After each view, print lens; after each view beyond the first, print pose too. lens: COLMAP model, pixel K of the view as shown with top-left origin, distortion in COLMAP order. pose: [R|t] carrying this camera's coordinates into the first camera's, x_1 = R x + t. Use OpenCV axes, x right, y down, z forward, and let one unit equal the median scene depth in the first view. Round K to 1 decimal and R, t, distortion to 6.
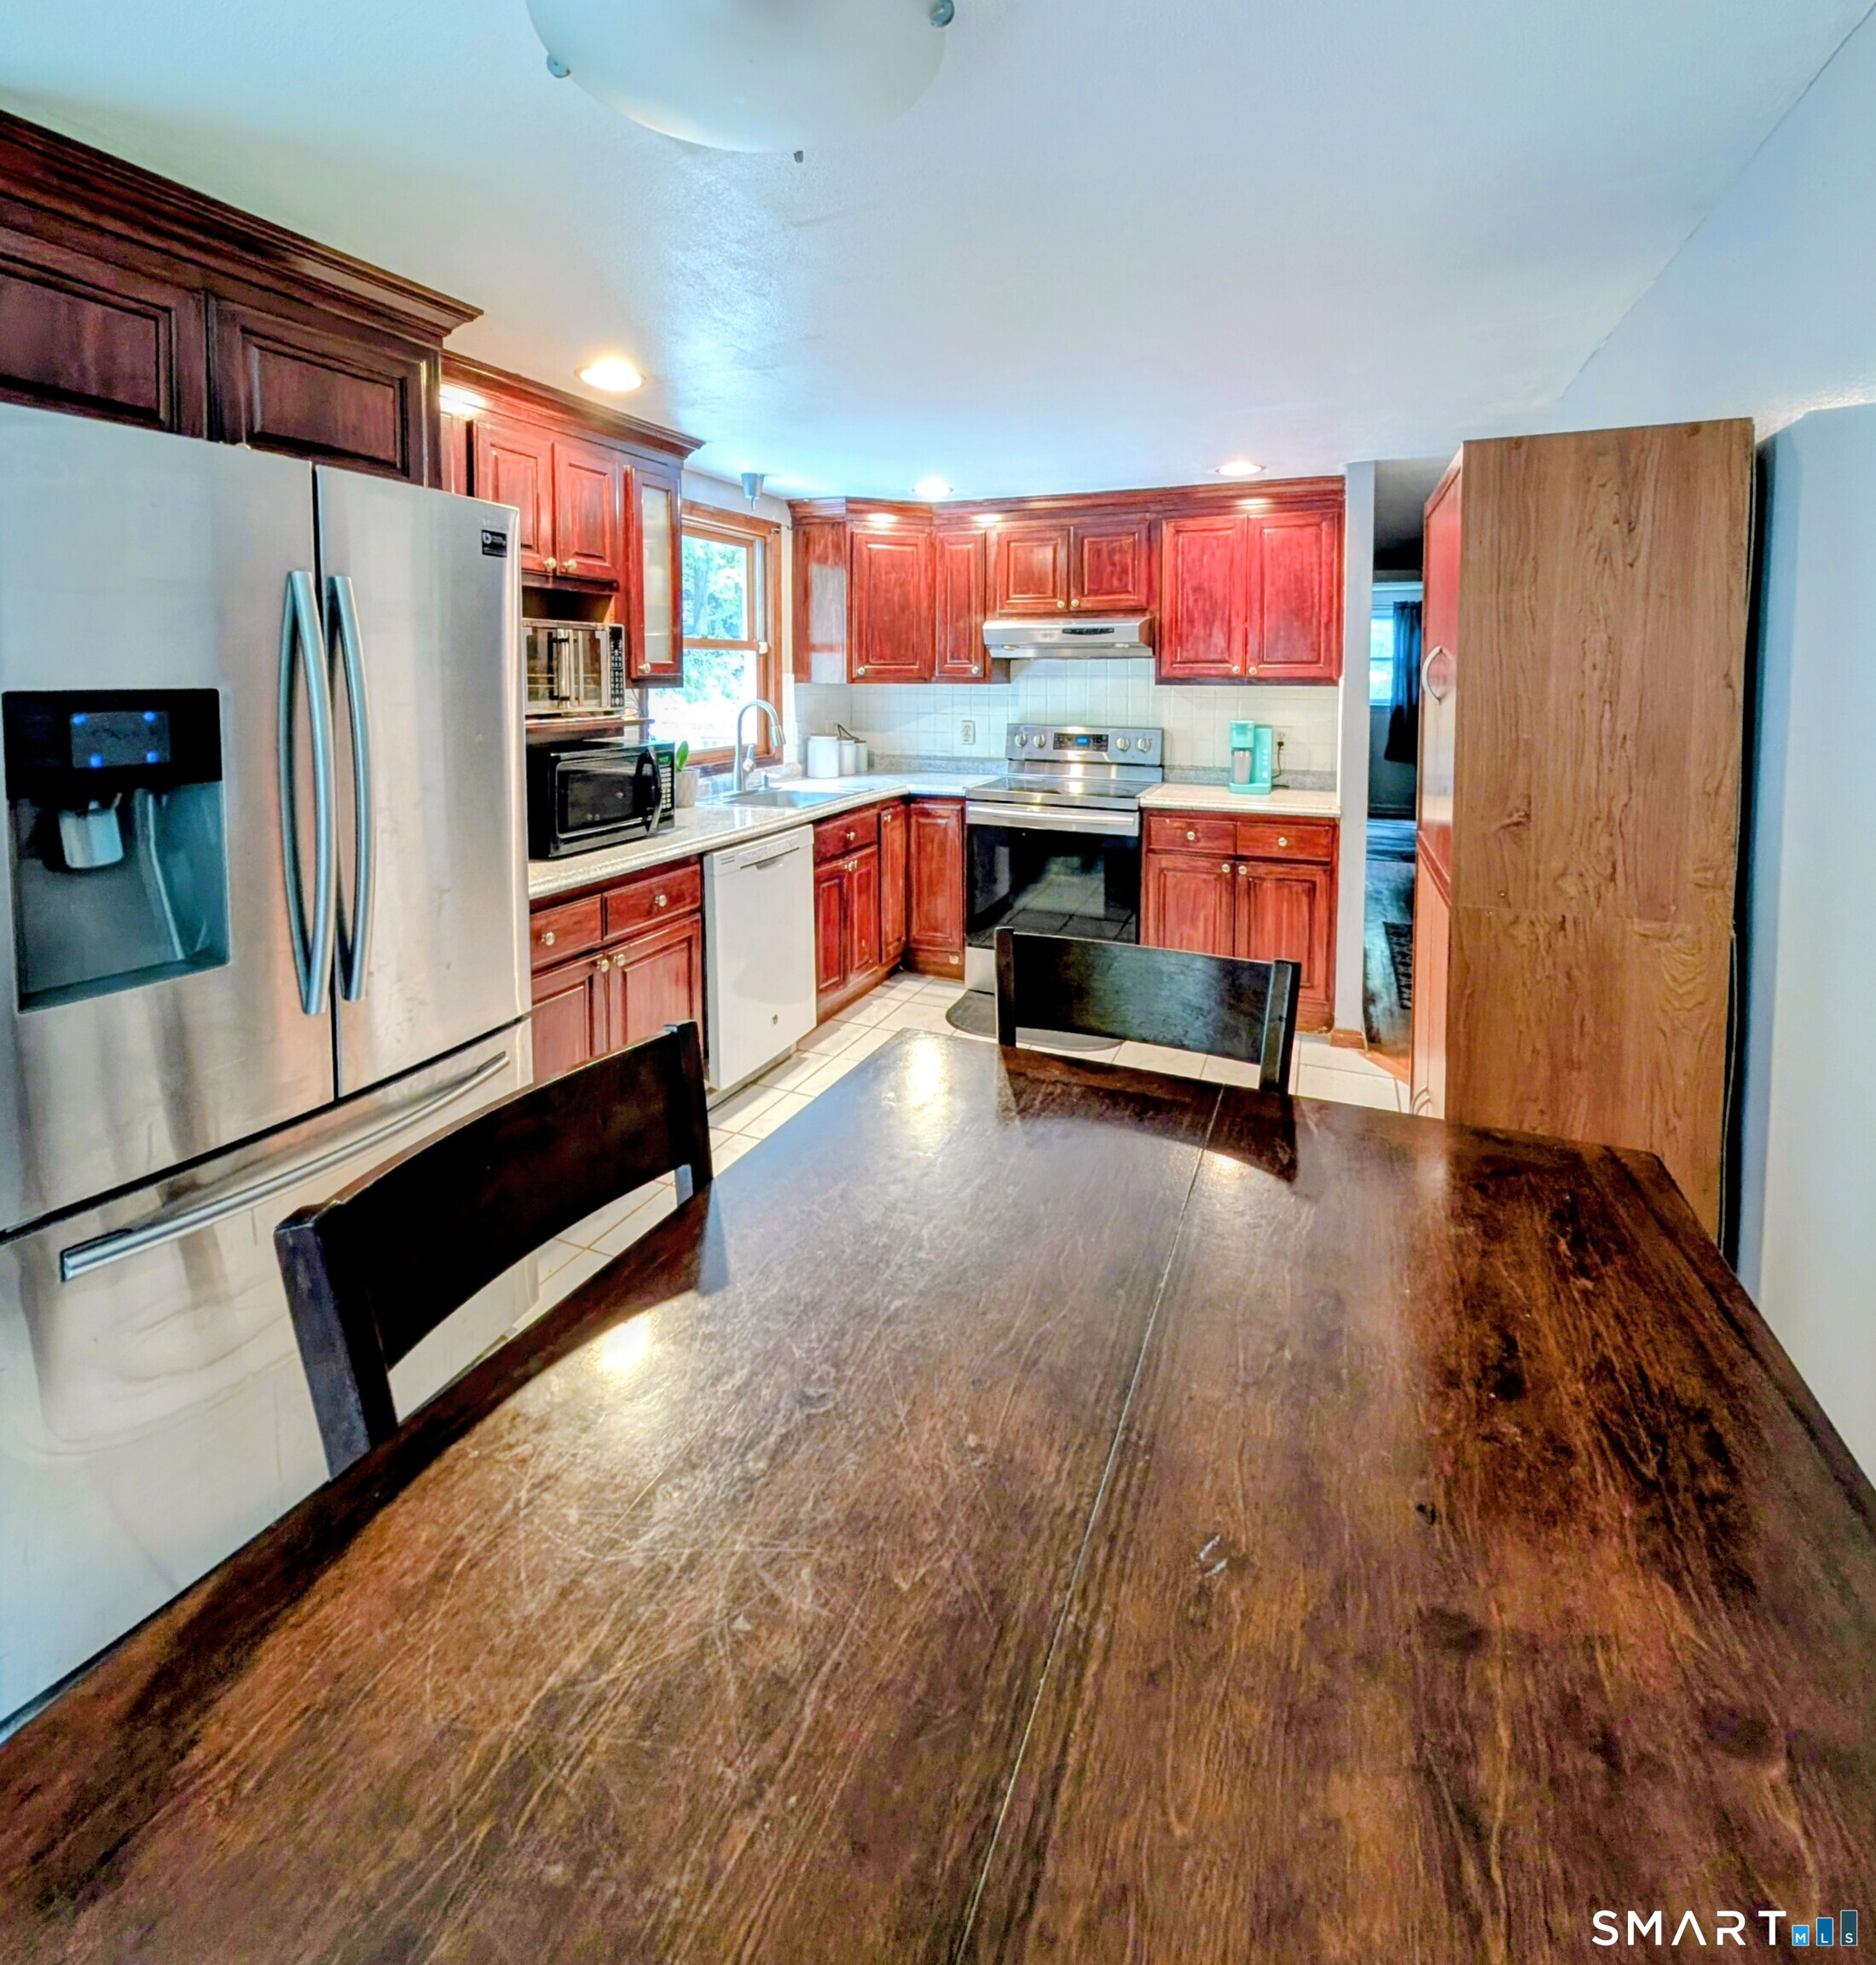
lens RADIAL K [[2503.9, 0, 938.0], [0, 2503.9, 982.5], [0, 0, 1]] dist [0.001084, -0.002774]
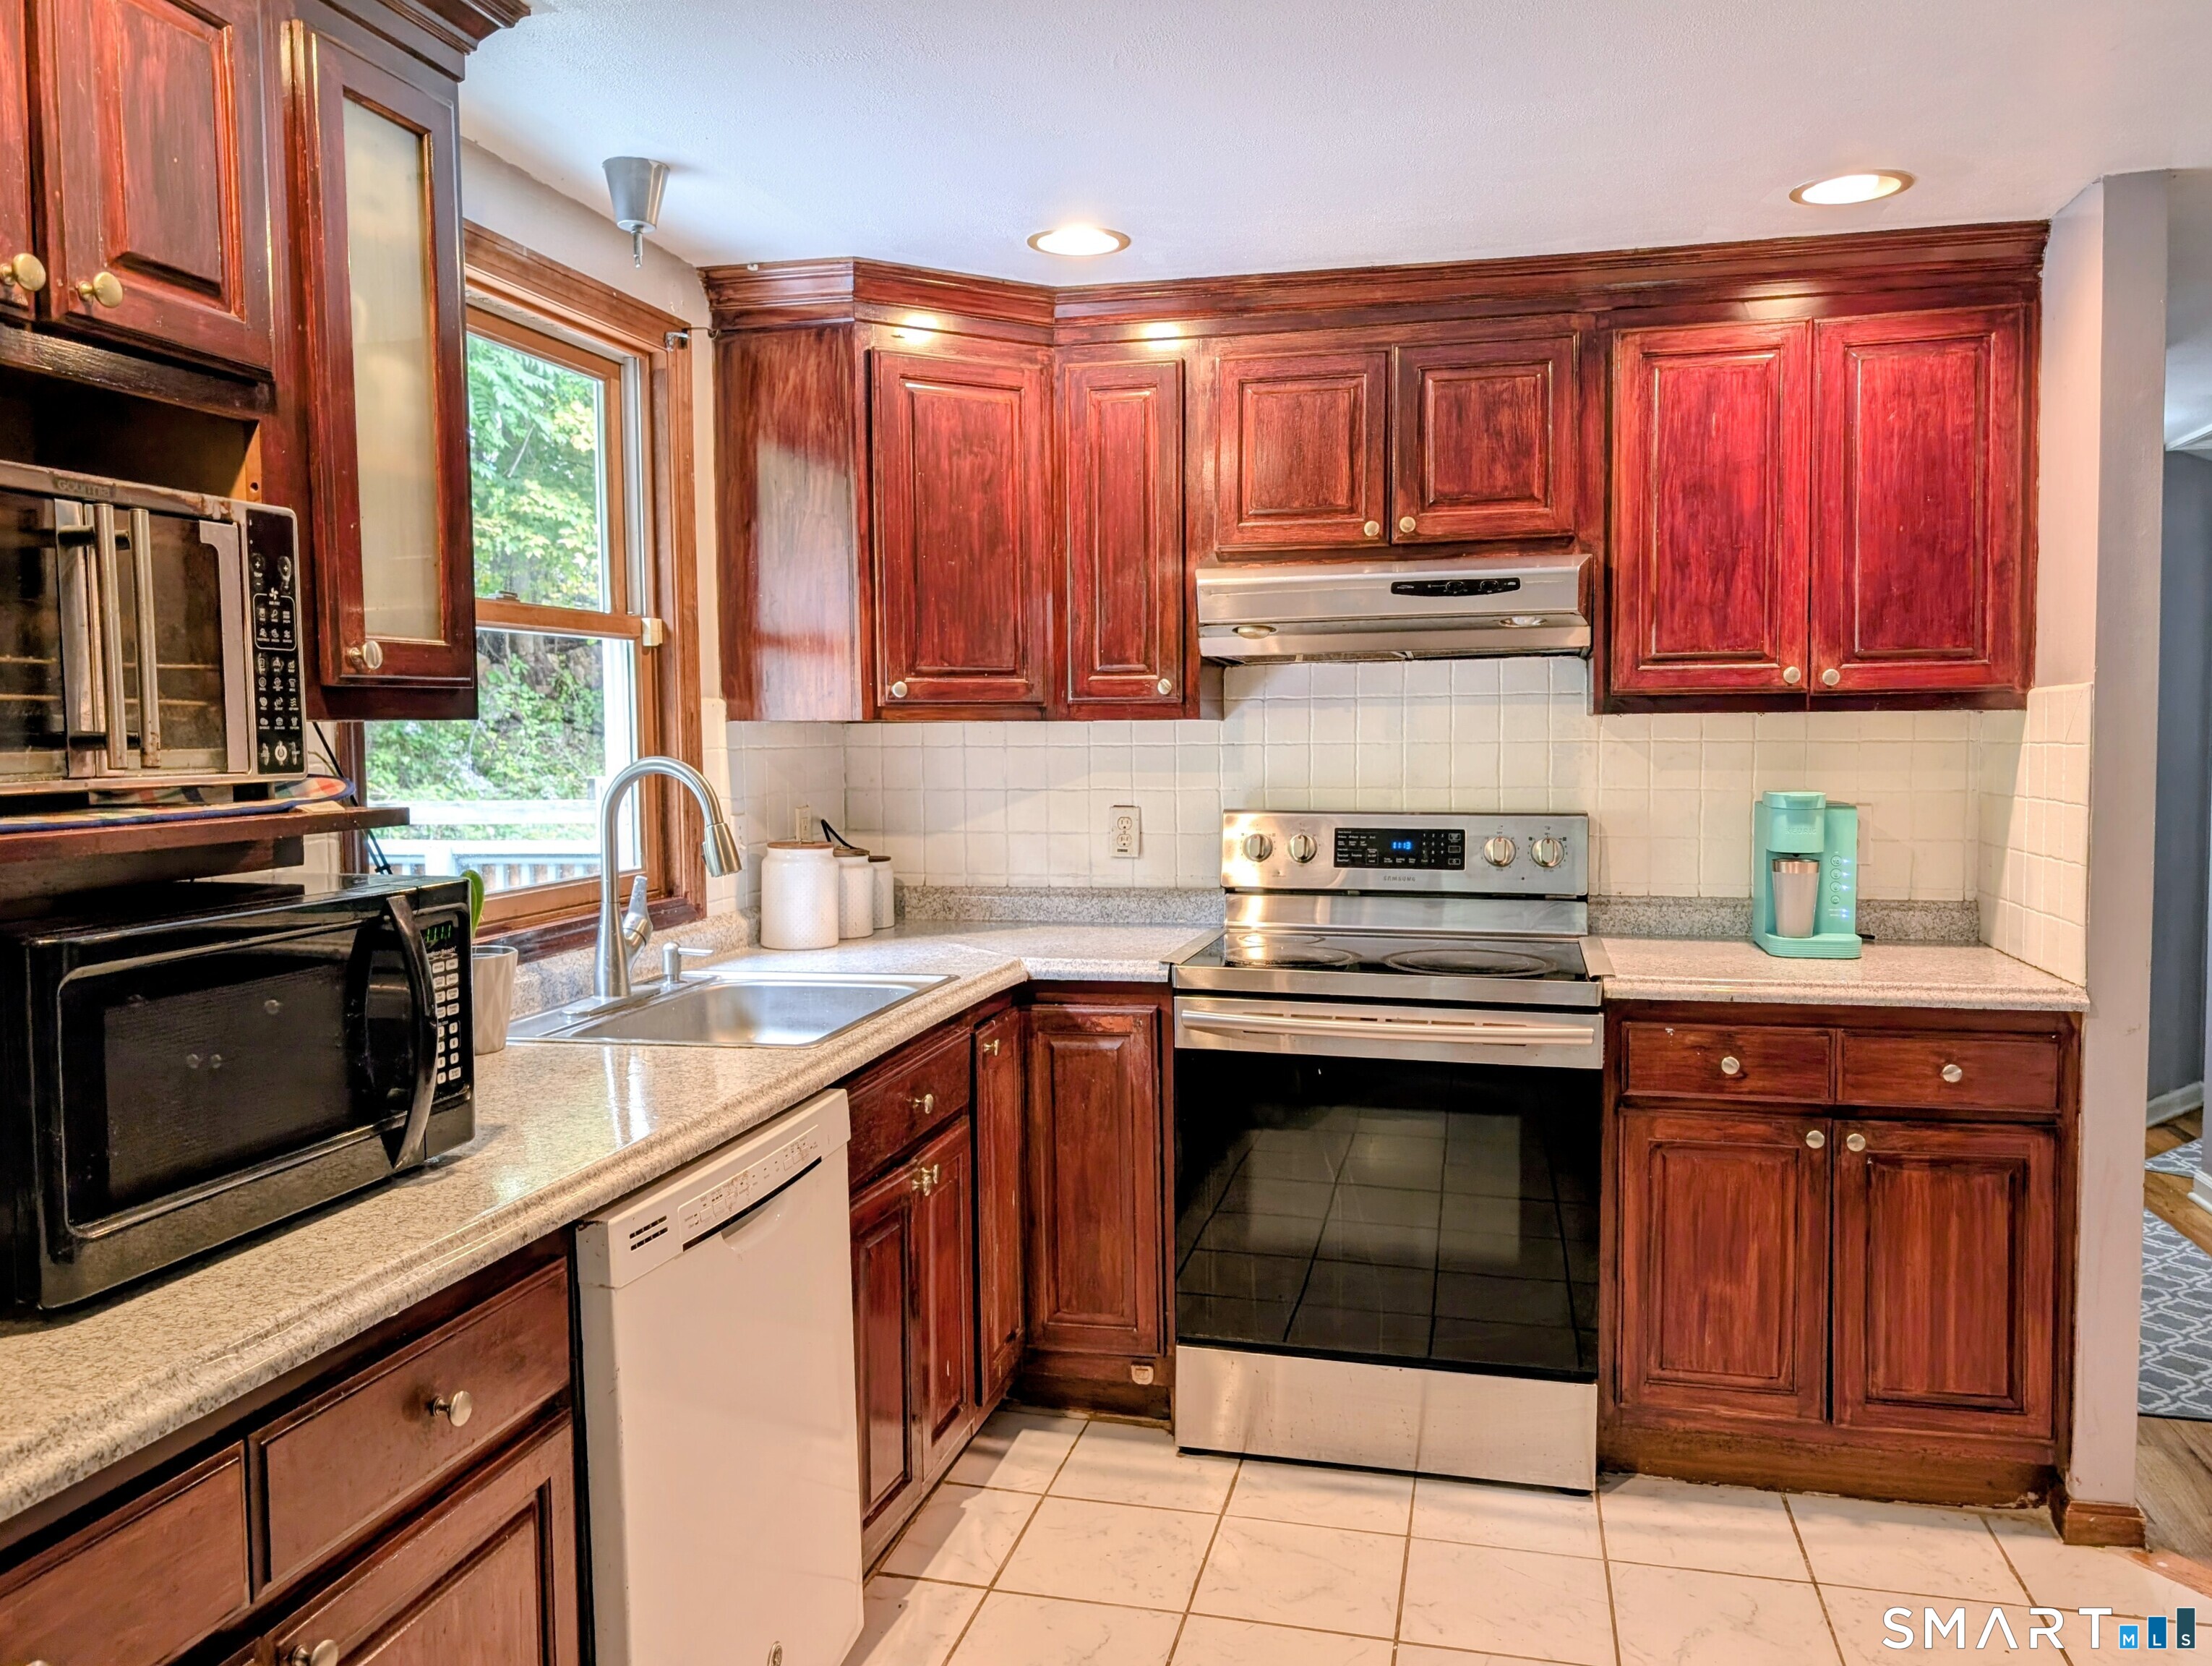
lens RADIAL K [[2178.9, 0, 1106.7], [0, 2178.9, 911.2], [0, 0, 1]] dist [0.046186, -0.024282]
pose [[0.967587, -0.029192, 0.250843, -0.090651], [0.044551, 0.997449, -0.055768, -0.067701], [-0.248576, 0.065136, 0.966420, 0.660703]]
